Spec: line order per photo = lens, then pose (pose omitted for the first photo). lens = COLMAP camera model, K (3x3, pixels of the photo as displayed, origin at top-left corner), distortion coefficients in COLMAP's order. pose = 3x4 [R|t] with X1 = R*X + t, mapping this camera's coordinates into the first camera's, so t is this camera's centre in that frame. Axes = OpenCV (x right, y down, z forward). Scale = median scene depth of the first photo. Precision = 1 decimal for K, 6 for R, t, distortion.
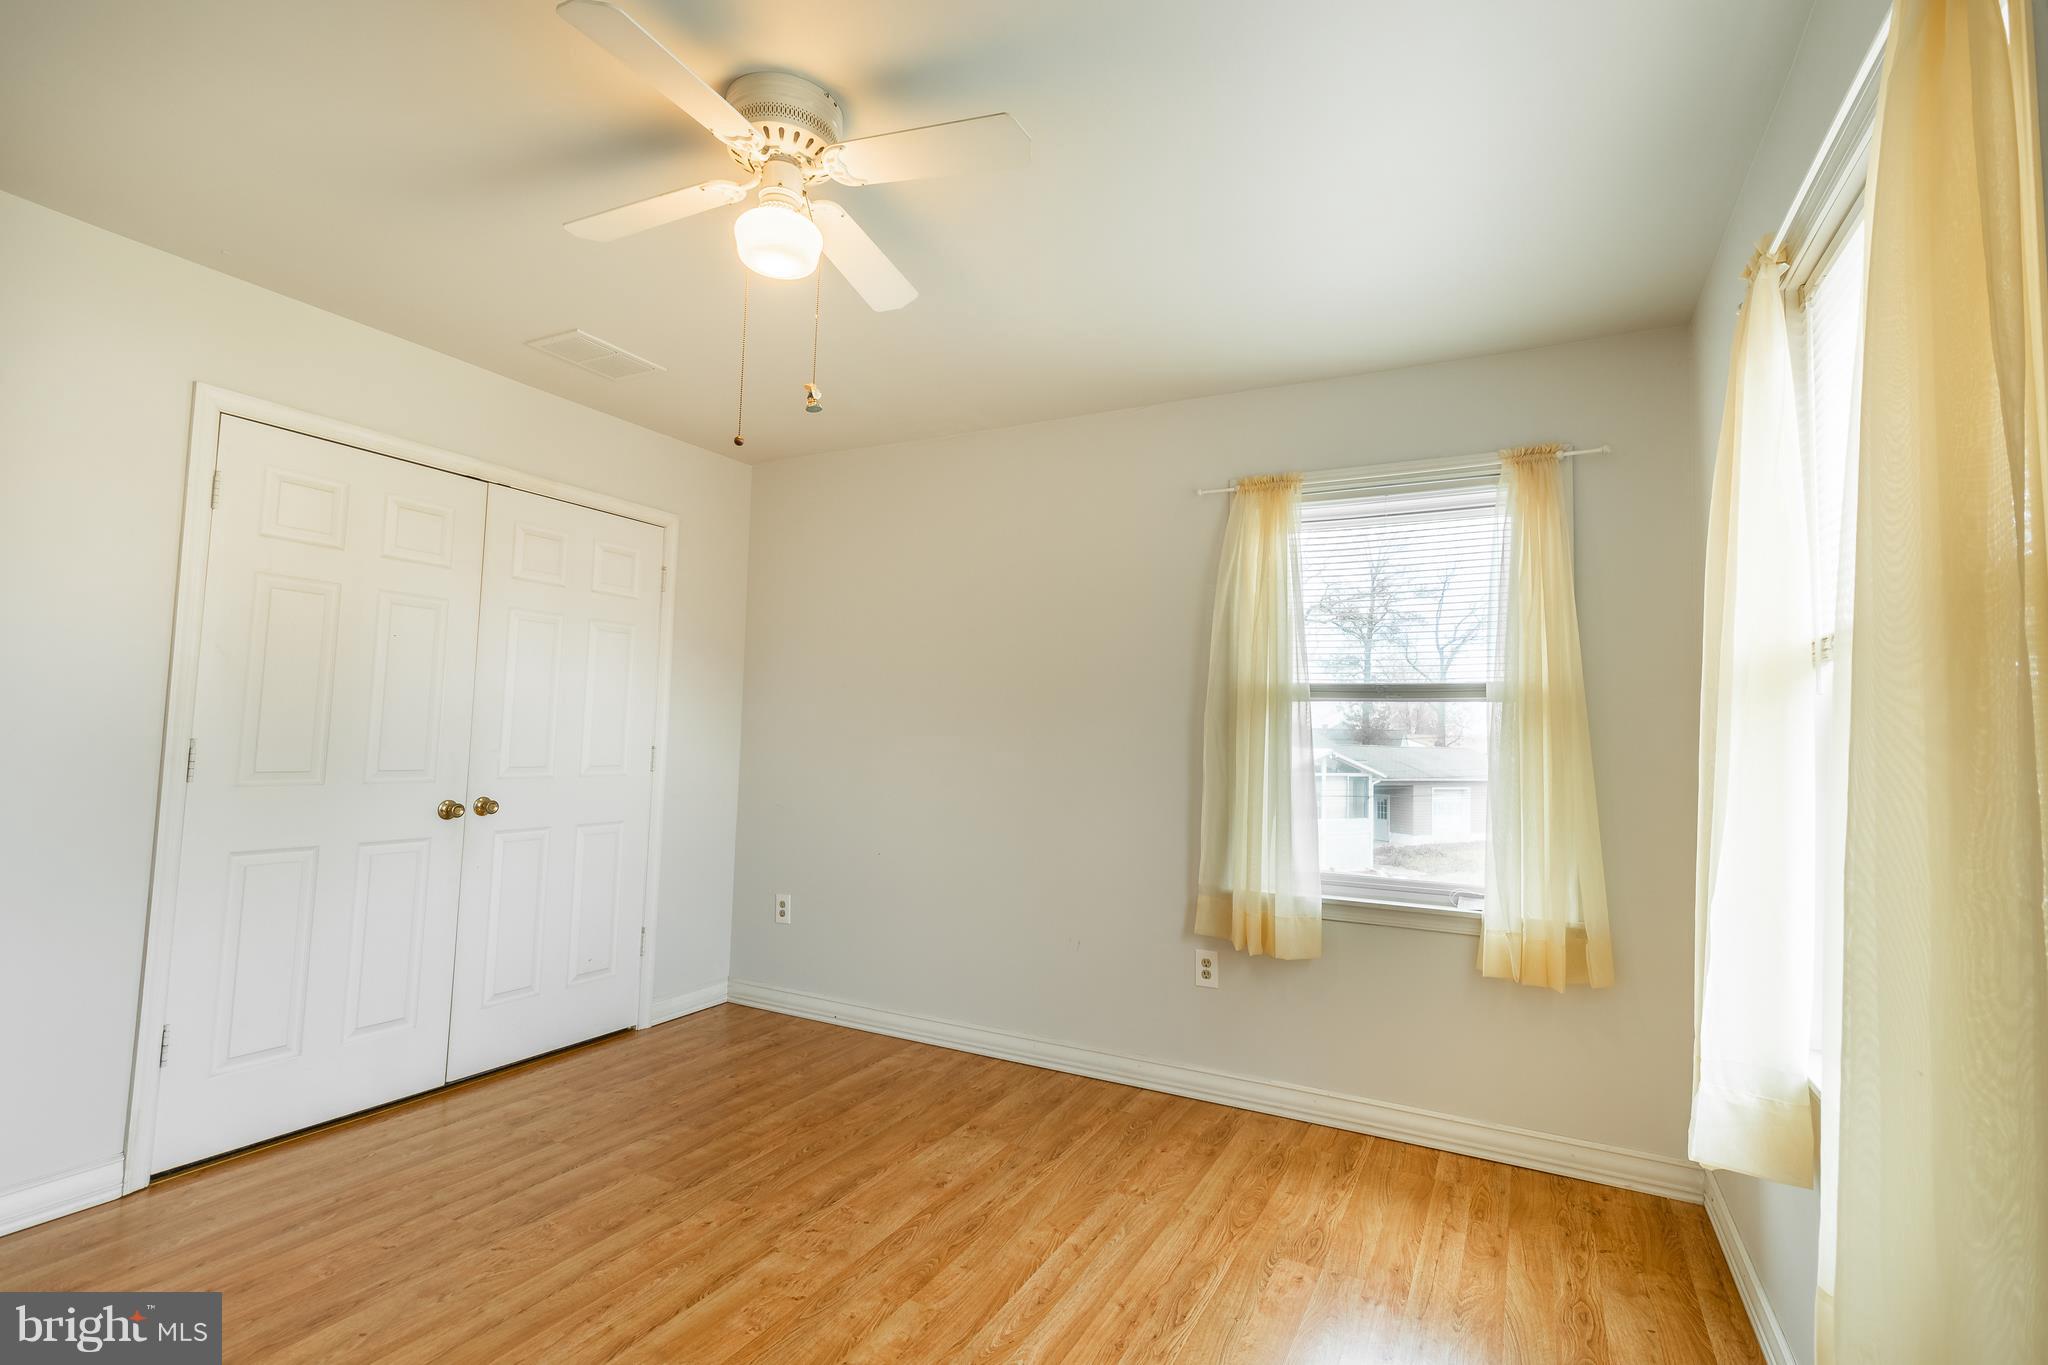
lens RADIAL K [[946.5, 0, 1018.2], [0, 946.5, 665.3], [0, 0, 1]] dist [-0.000109, 0.000330]
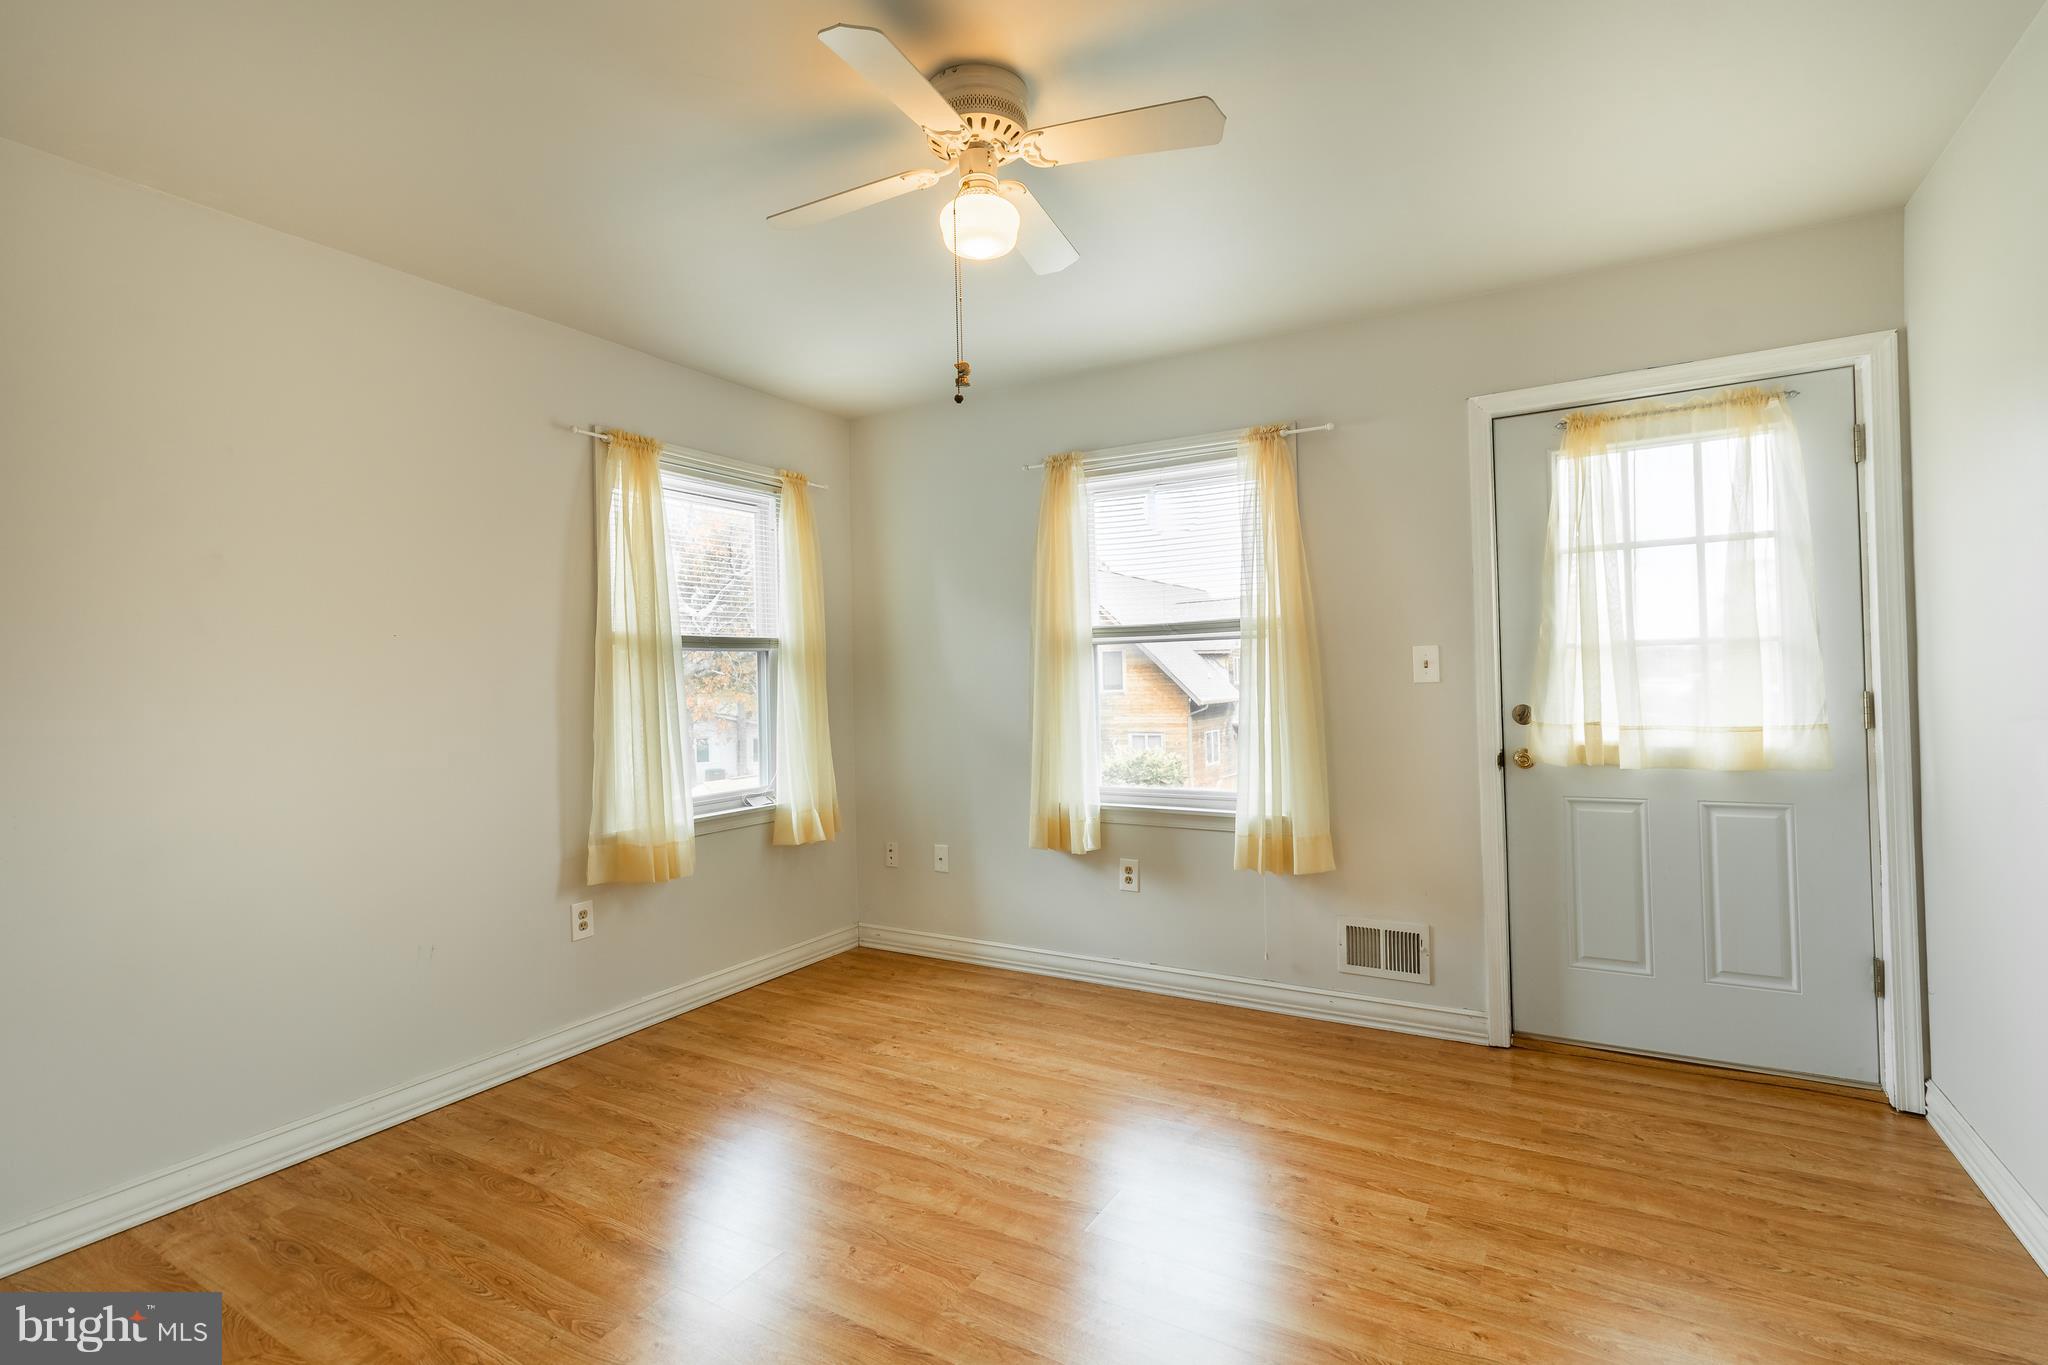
lens RADIAL K [[946.4, 0, 1029.1], [0, 946.4, 670.7], [0, 0, 1]] dist [0.000973, 0.000985]
pose [[0.040555, -0.014233, 0.999076, -0.857505], [-0.045823, 0.998820, 0.016089, 0.026770], [-0.998126, -0.046433, 0.039855, 0.572015]]
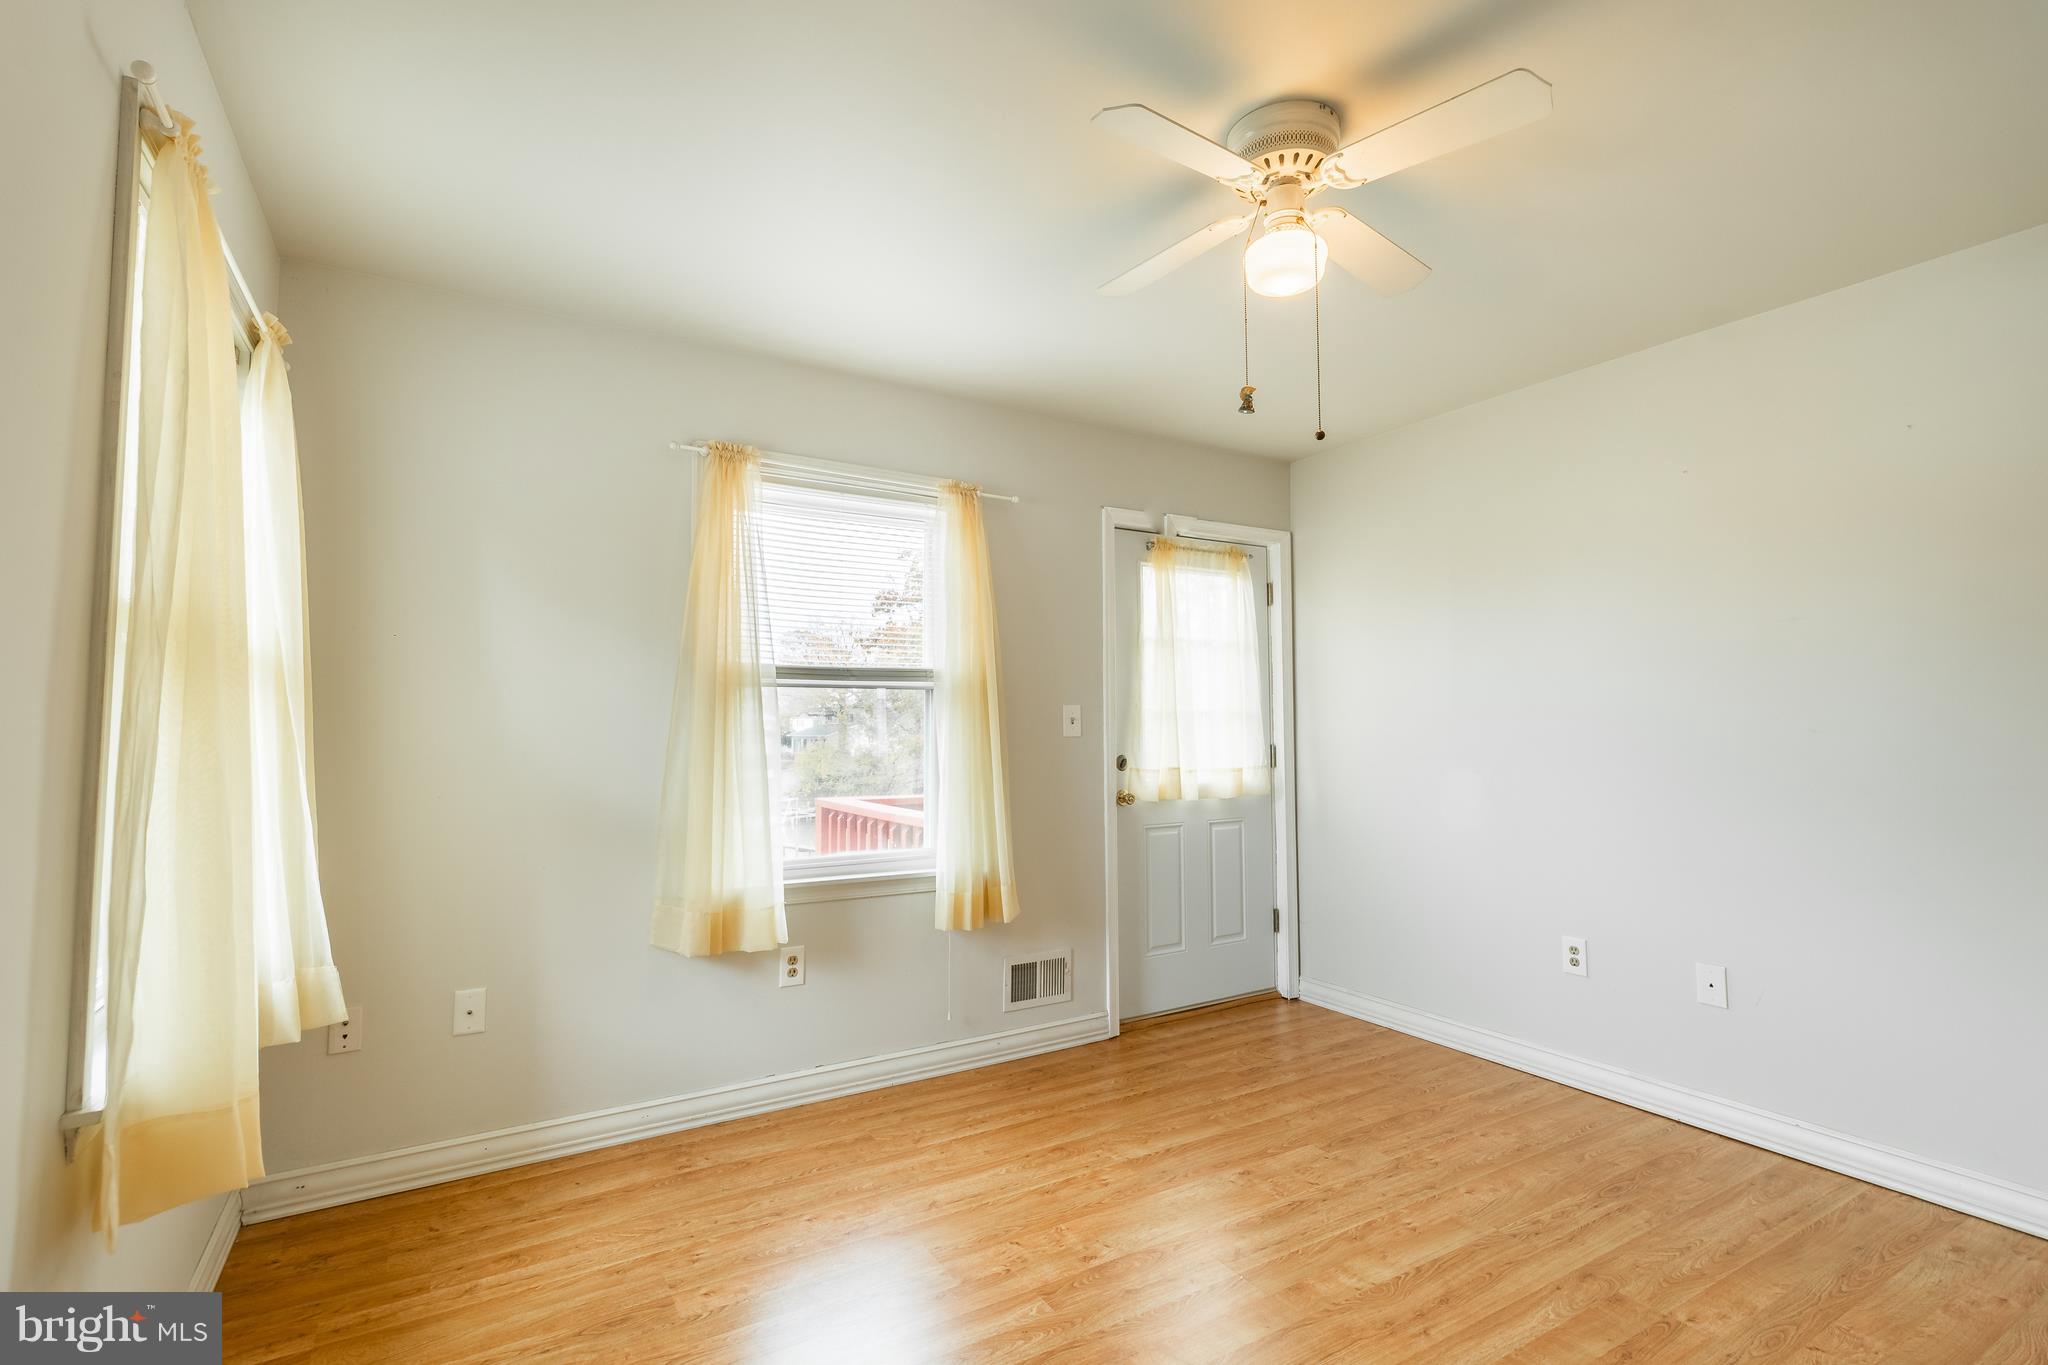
lens RADIAL K [[946.4, 0, 1029.1], [0, 946.4, 670.7], [0, 0, 1]] dist [0.000973, 0.000985]
pose [[-0.860654, 0.008068, 0.509127, -0.347220], [-0.052935, 0.993039, -0.105221, 0.085915], [-0.506432, -0.117510, -0.854235, 1.287243]]
